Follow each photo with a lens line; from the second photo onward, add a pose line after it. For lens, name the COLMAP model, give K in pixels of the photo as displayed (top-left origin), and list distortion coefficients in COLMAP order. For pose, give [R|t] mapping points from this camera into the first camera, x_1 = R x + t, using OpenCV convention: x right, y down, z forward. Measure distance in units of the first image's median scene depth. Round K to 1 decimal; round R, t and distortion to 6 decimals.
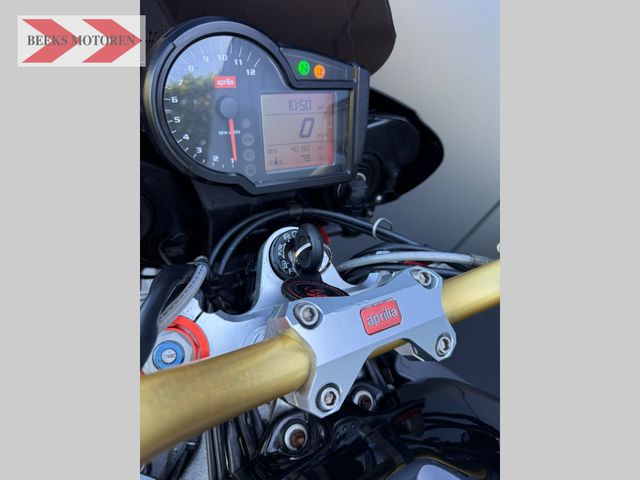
lens RADIAL K [[446.4, 0, 352.3], [0, 446.4, 240.9], [0, 0, 1]] dist [0.000946, -0.048887]
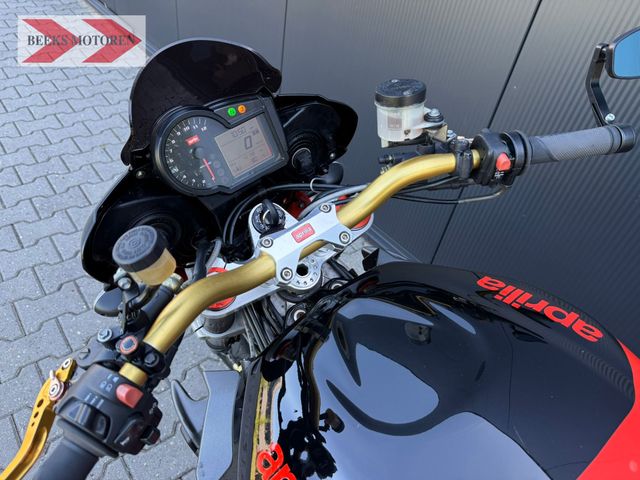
lens RADIAL K [[452.5, 0, 320.0], [0, 452.5, 240.0], [0, 0, 1]] dist [0.027807, -0.050782]
pose [[0.937756, -0.322191, -0.129639, 0.257471], [0.333579, 0.939482, 0.078091, 0.040517], [0.096633, -0.116475, 0.988481, -0.685243]]
